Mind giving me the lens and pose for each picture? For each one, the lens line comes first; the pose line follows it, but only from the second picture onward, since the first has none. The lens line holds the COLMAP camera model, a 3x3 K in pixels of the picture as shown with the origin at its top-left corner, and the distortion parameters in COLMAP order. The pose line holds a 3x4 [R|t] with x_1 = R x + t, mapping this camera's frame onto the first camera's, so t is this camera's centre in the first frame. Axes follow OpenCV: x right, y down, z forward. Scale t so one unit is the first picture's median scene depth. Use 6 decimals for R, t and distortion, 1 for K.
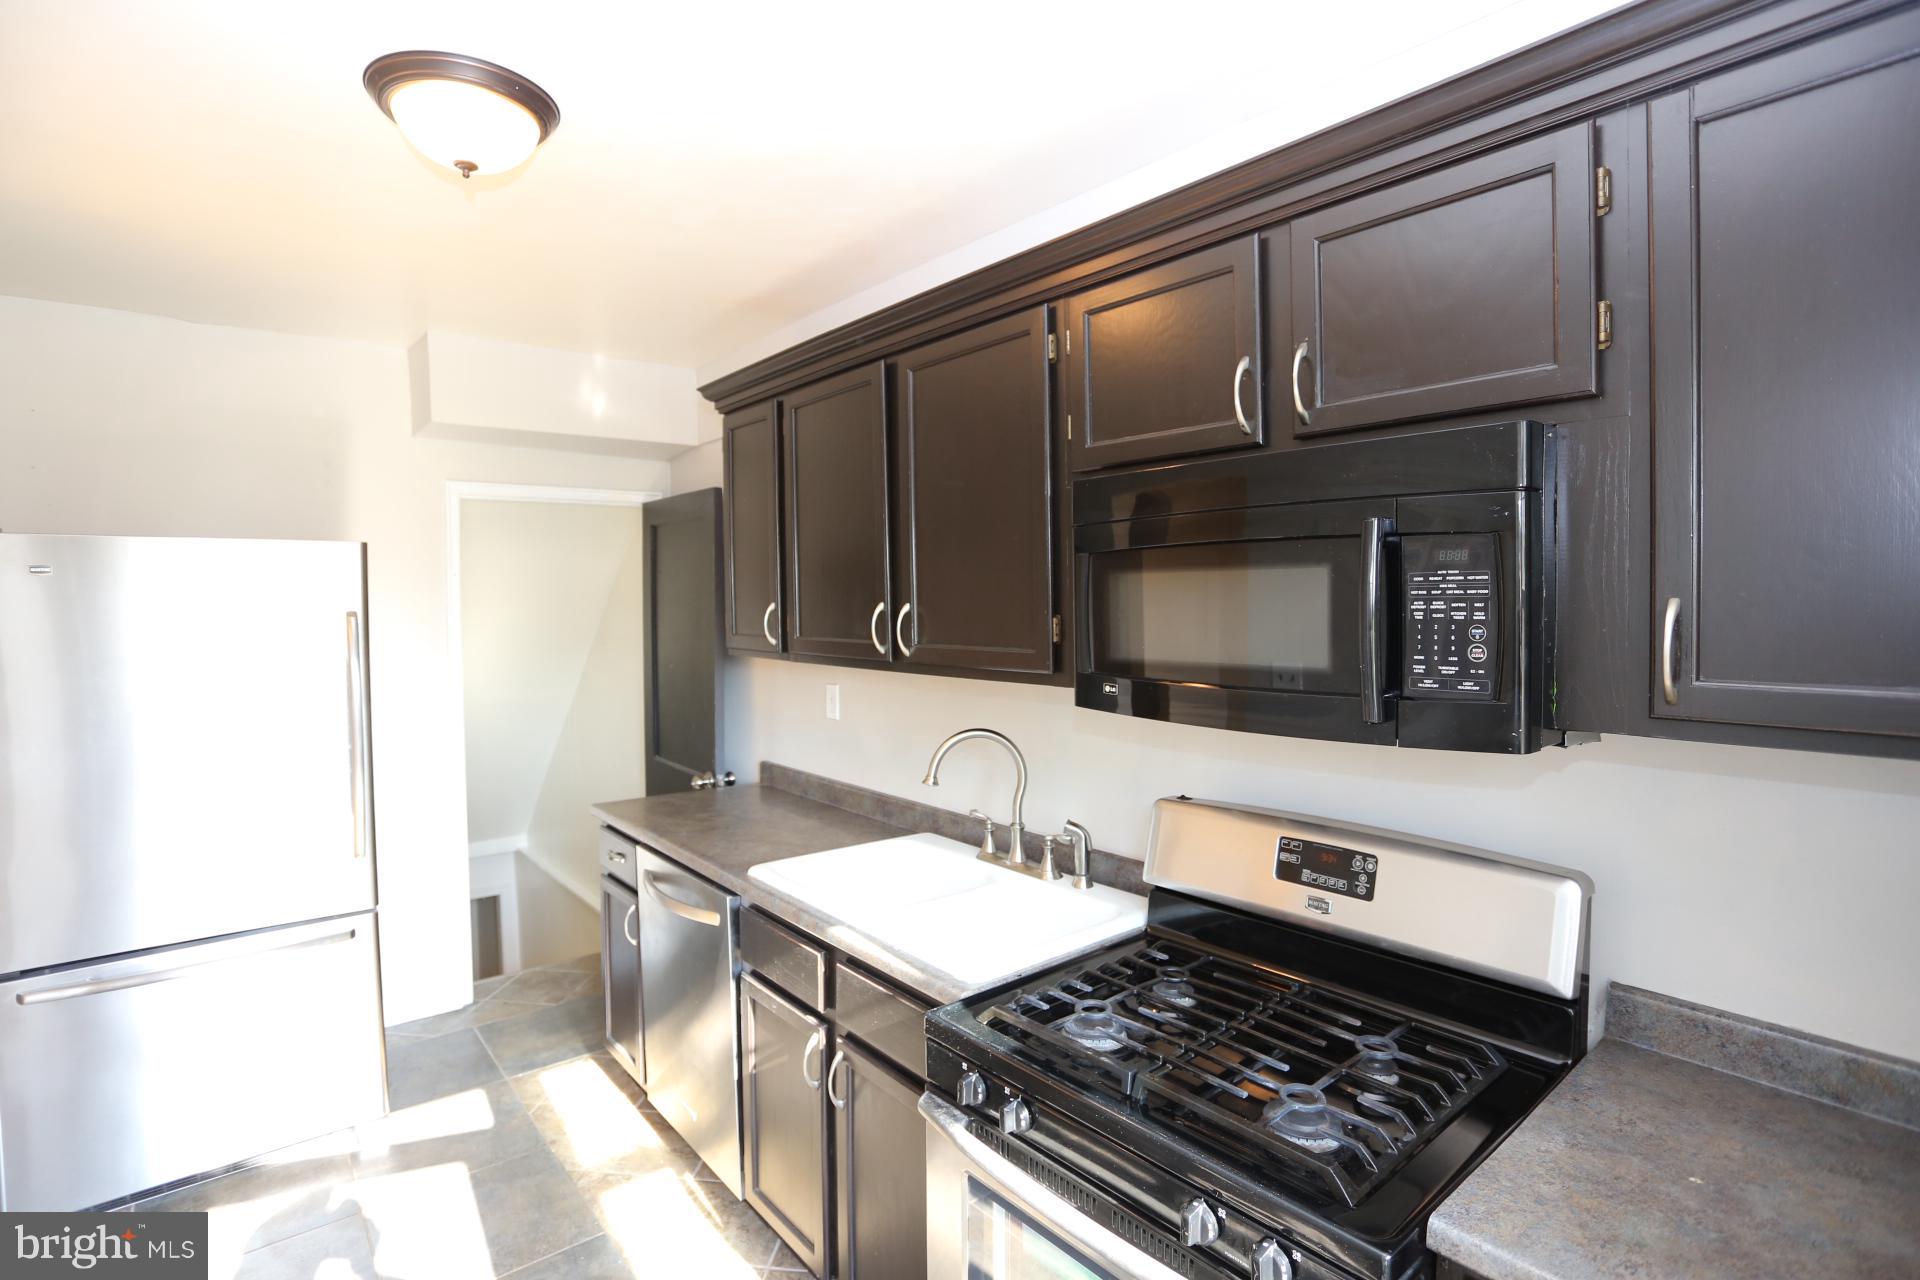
lens RADIAL K [[932.6, 0, 948.6], [0, 932.6, 631.1], [0, 0, 1]] dist [-0.078925, 0.036628]
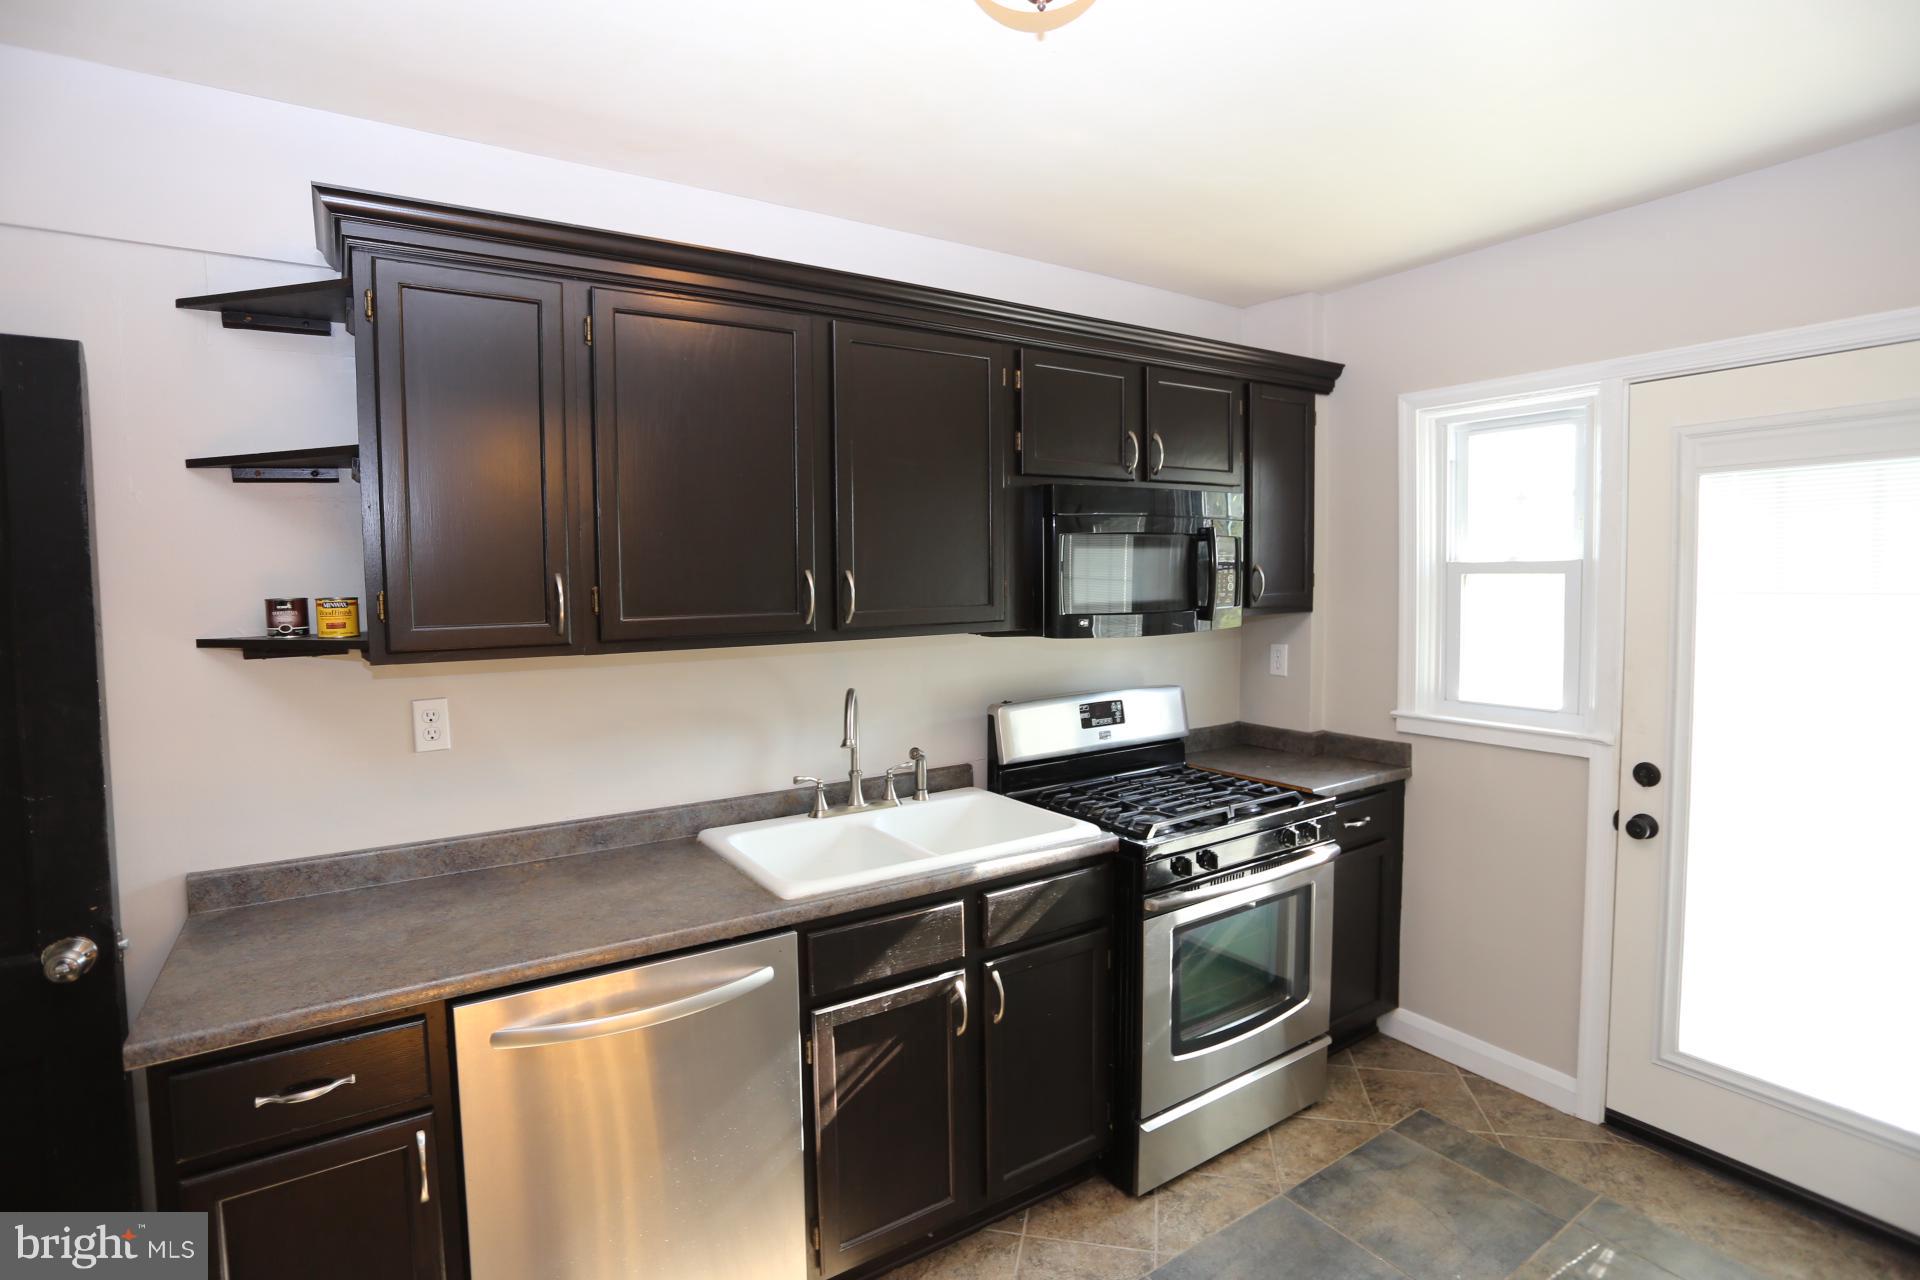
lens RADIAL K [[932.6, 0, 948.6], [0, 932.6, 631.1], [0, 0, 1]] dist [-0.078925, 0.036628]
pose [[0.112623, -0.057601, 0.991967, -1.372026], [0.047536, 0.997488, 0.052525, -0.016757], [-0.992500, 0.041239, 0.115078, 1.031803]]
